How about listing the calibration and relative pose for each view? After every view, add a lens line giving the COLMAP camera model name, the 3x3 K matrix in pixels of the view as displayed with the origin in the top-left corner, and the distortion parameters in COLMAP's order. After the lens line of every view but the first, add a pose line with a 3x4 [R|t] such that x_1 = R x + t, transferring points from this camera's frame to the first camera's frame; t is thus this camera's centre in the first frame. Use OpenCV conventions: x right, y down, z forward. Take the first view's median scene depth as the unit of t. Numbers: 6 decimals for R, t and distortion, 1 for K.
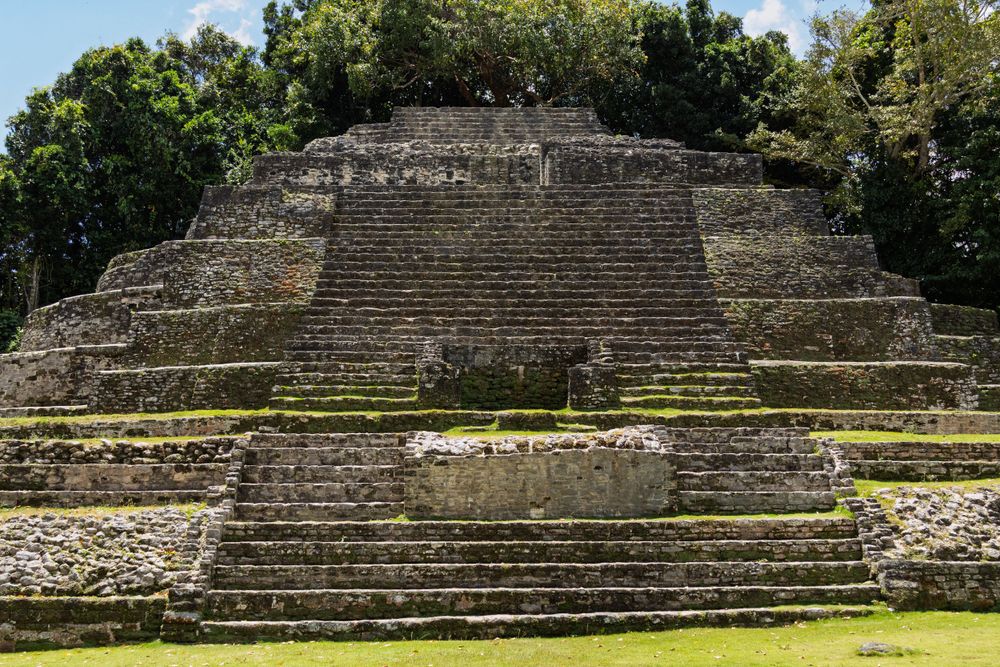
lens RADIAL K [[1262.0, 0, 498.4], [0, 1262.0, 315.8], [0, 0, 1]] dist [0.006915, -0.008967]
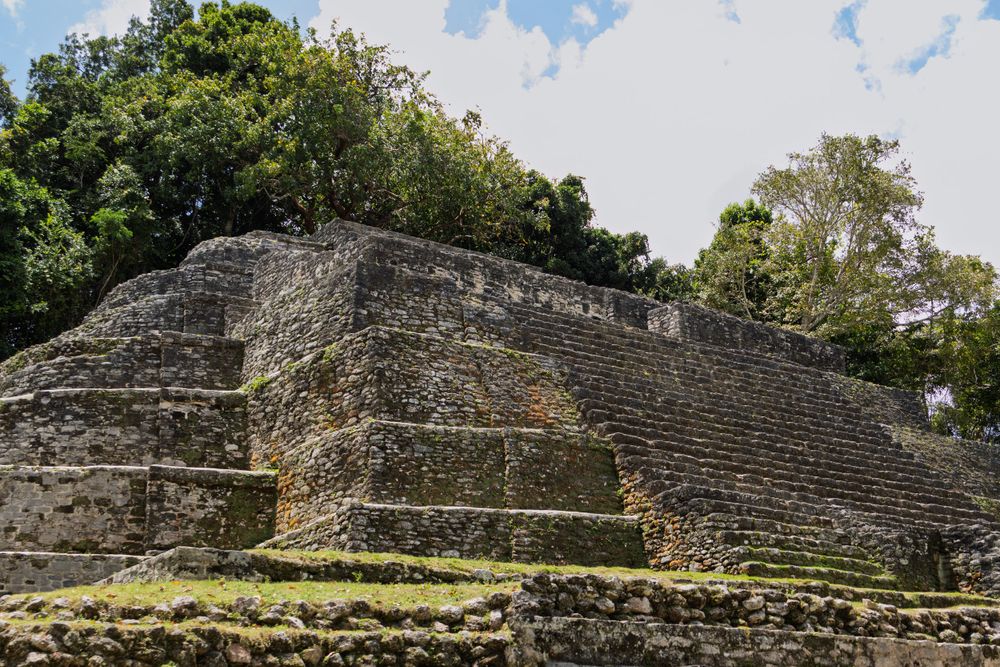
lens RADIAL K [[1291.1, 0, 500.0], [0, 1291.1, 333.5], [0, 0, 1]] dist [0.021611, 0.017382]
pose [[0.835966, 0.169428, 0.521972, -0.615914], [-0.080015, 0.978614, -0.189503, 0.078546], [-0.542917, 0.116653, 0.831645, 0.412559]]
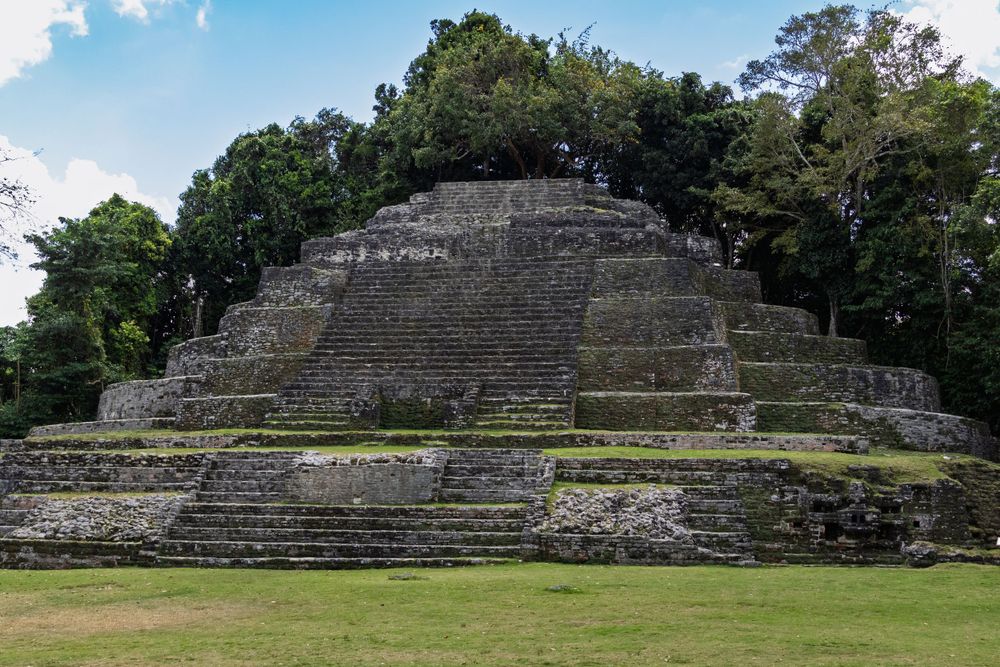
lens RADIAL K [[1262.0, 0, 498.4], [0, 1262.0, 315.8], [0, 0, 1]] dist [0.006915, -0.008967]
pose [[0.974736, -0.014226, -0.222906, 0.418831], [0.022449, 0.999156, 0.034398, -0.104886], [0.222229, -0.038533, 0.974233, -0.437471]]
